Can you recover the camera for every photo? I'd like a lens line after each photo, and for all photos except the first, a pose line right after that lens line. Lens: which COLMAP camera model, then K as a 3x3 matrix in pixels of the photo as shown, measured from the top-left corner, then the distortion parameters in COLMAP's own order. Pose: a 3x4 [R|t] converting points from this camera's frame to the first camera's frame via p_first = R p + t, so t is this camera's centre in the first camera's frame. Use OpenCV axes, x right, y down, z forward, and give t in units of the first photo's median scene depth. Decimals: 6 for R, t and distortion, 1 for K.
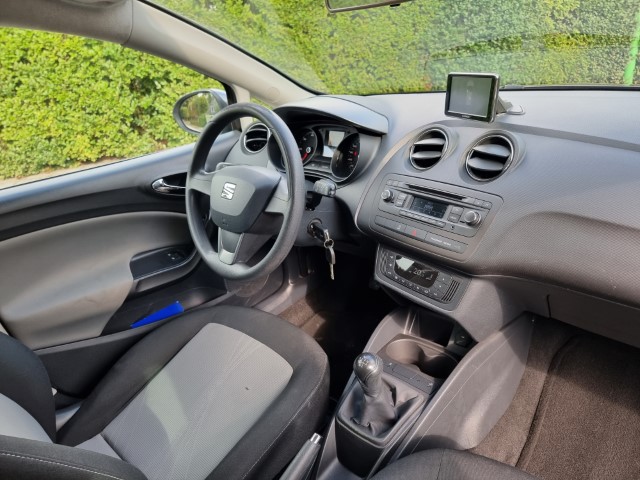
lens RADIAL K [[444.0, 0, 320.0], [0, 444.0, 240.0], [0, 0, 1]] dist [0.074894, -0.068674]
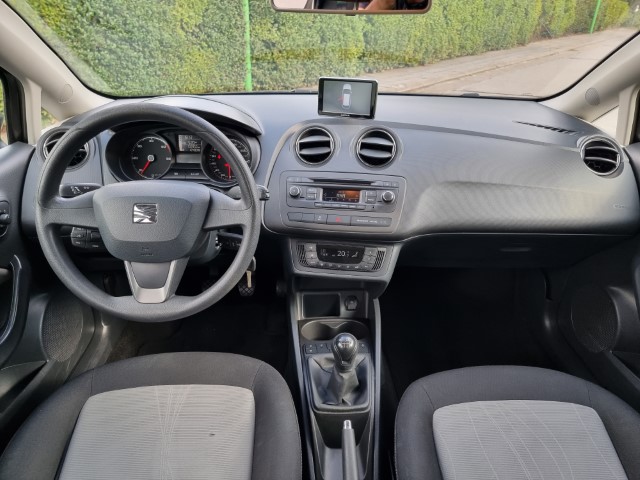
lens RADIAL K [[437.6, 0, 330.3], [0, 437.6, 246.6], [0, 0, 1]] dist [0.079805, -0.068413]
pose [[0.684605, -0.221686, 0.694385, -0.465298], [0.218582, 0.971226, 0.094566, -0.046692], [-0.695368, 0.087040, 0.713363, 0.185801]]
